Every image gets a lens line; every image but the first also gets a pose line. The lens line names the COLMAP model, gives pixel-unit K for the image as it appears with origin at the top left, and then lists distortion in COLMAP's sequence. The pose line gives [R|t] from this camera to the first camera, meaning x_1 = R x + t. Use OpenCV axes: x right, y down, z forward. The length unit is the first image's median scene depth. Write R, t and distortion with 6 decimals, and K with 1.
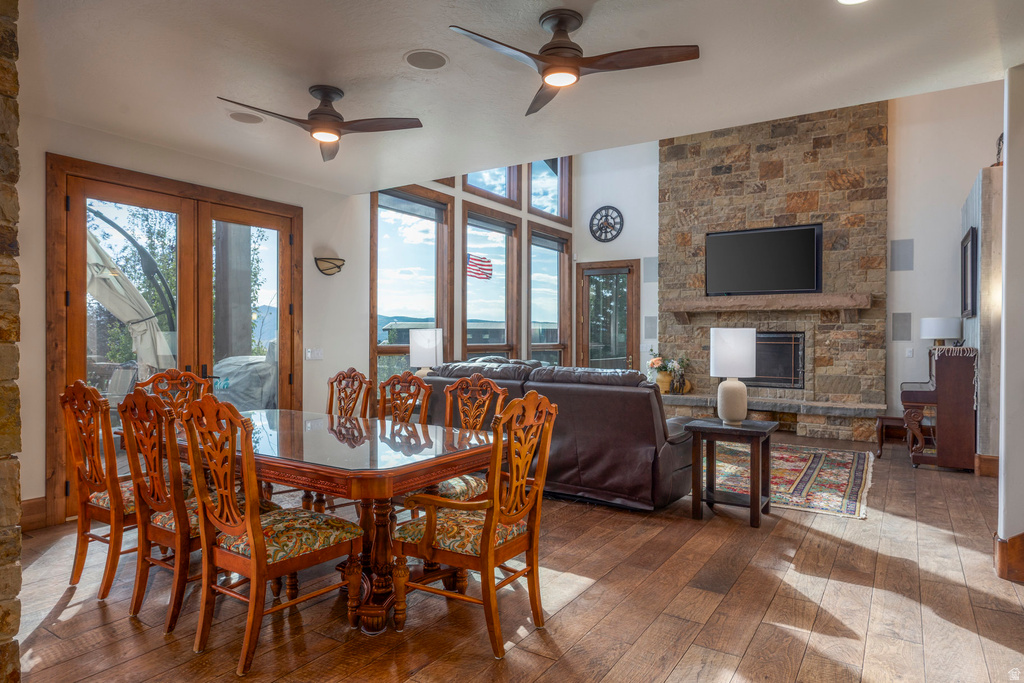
lens RADIAL K [[604.1, 0, 513.4], [0, 604.1, 338.3], [0, 0, 1]] dist [-0.000546, 0.000529]
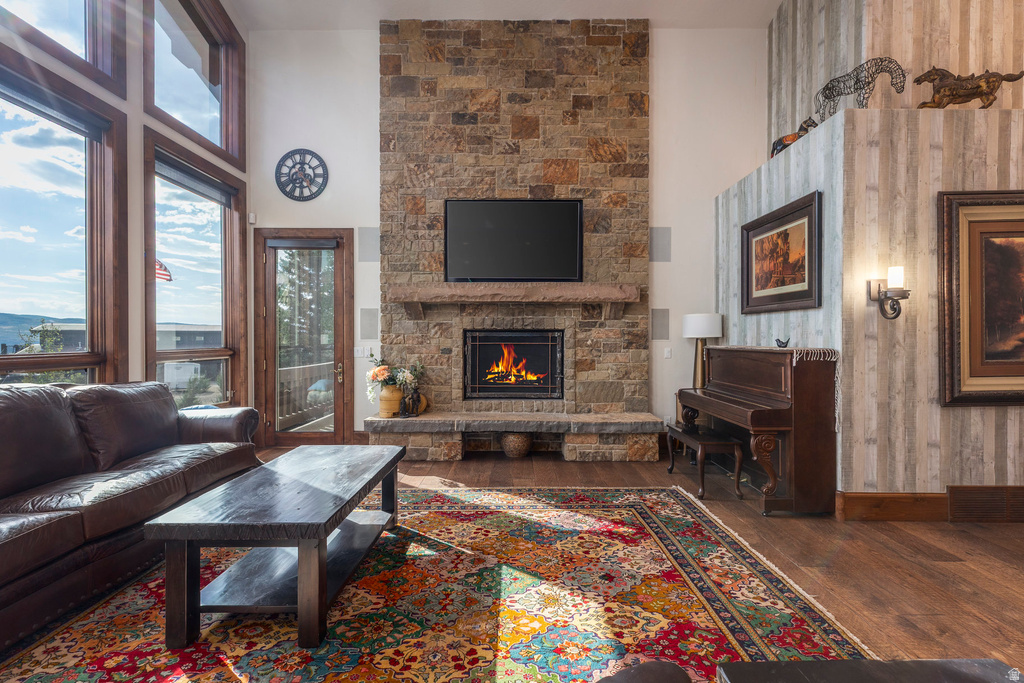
lens RADIAL K [[465.0, 0, 518.0], [0, 465.0, 337.8], [0, 0, 1]] dist [0.008573, -0.000272]
pose [[0.838342, -0.005435, 0.545117, 0.081399], [0.005310, 0.999984, 0.001805, -0.001203], [-0.545118, 0.001382, 0.838358, 0.490739]]
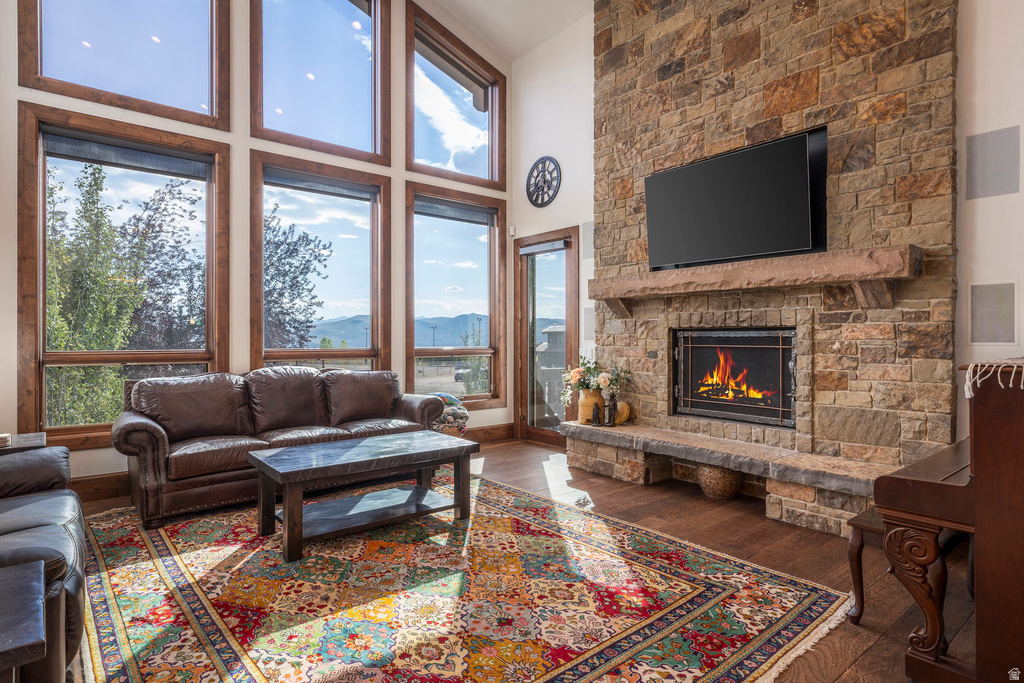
lens RADIAL K [[550.0, 0, 512.1], [0, 550.0, 338.7], [0, 0, 1]] dist [0.002525, -0.000234]
pose [[0.952068, -0.005122, -0.305844, 0.379013], [0.004372, 0.999986, -0.003139, 0.000639], [0.305856, 0.001651, 0.952076, 0.428739]]
